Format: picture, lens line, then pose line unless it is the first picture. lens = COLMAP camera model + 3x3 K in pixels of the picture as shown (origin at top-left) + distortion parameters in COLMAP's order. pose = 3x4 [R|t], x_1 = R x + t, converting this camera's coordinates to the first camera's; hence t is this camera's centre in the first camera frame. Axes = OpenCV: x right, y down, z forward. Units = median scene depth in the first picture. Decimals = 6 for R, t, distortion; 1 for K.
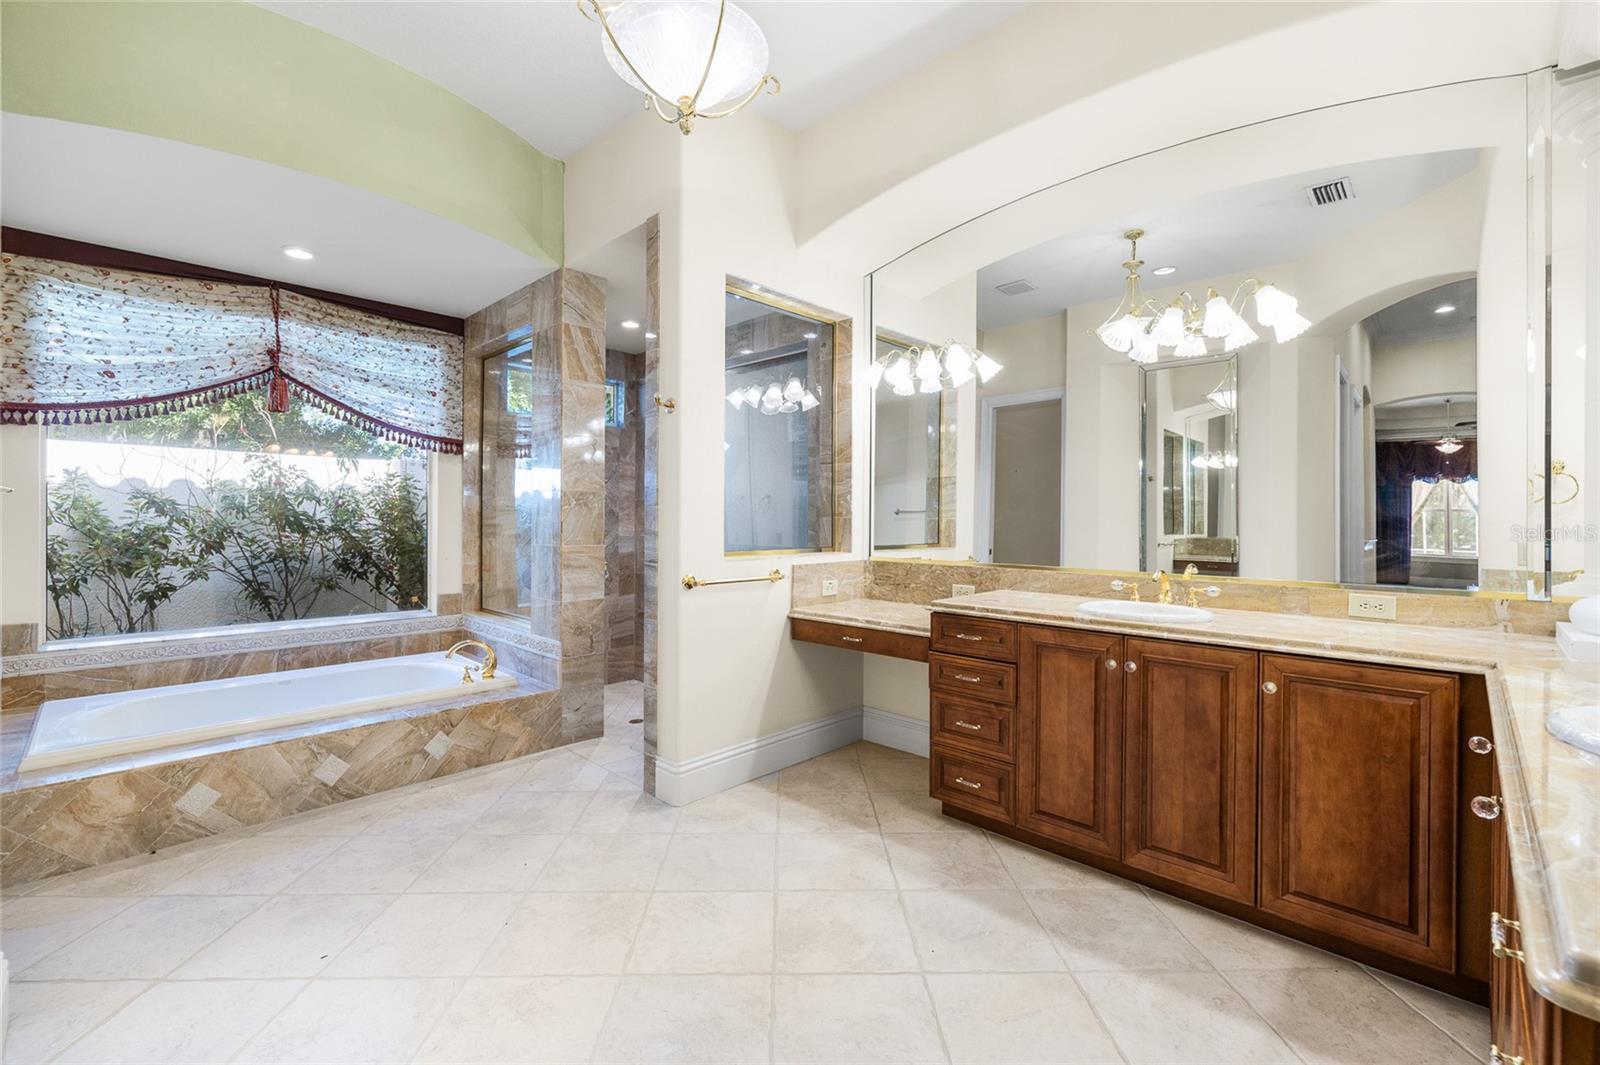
lens RADIAL K [[675.4, 0, 799.8], [0, 675.4, 522.9], [0, 0, 1]] dist [-0.000238, -0.000625]
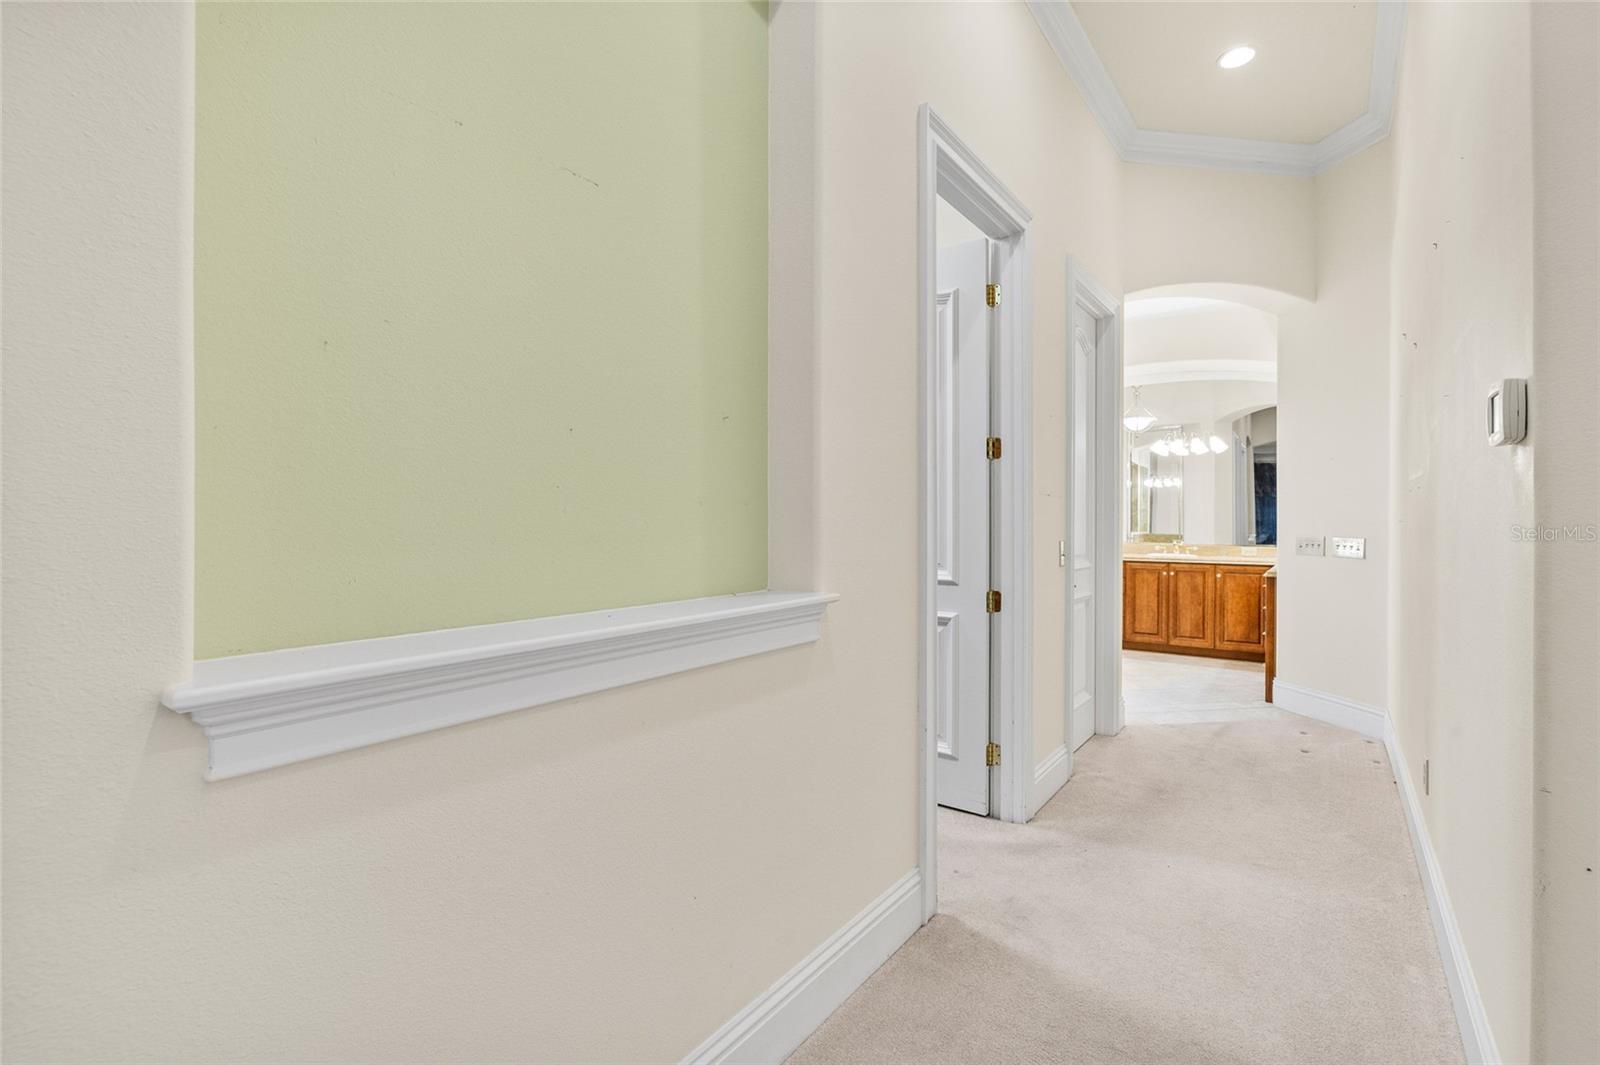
lens RADIAL K [[720.3, 0, 804.4], [0, 720.3, 531.0], [0, 0, 1]] dist [-0.008127, 0.004328]
pose [[0.989735, -0.002958, 0.142884, -1.079304], [0.002490, 0.999991, 0.003456, 0.016008], [-0.142893, -0.003065, 0.989733, -1.297213]]
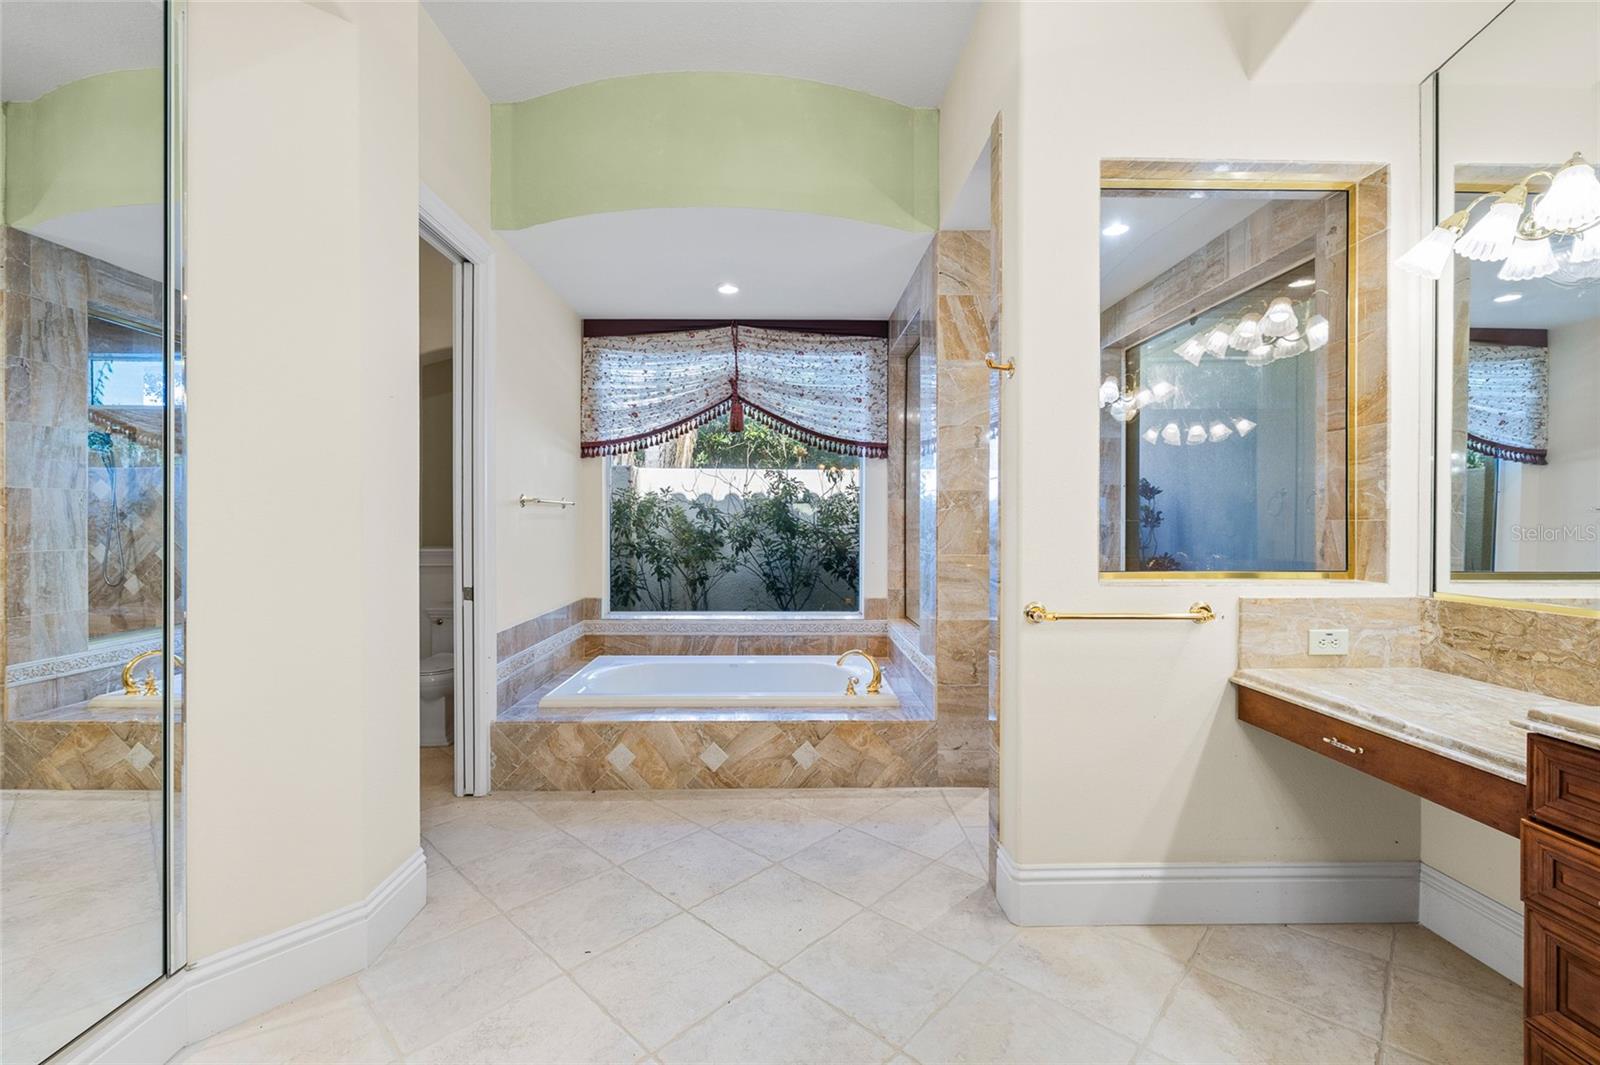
lens RADIAL K [[675.4, 0, 793.0], [0, 675.4, 523.8], [0, 0, 1]] dist [-0.000238, -0.000625]
pose [[0.708470, -0.000604, -0.705741, 0.152581], [-0.002947, 0.999988, -0.003815, -0.001784], [0.705735, 0.004783, 0.708460, 0.315039]]
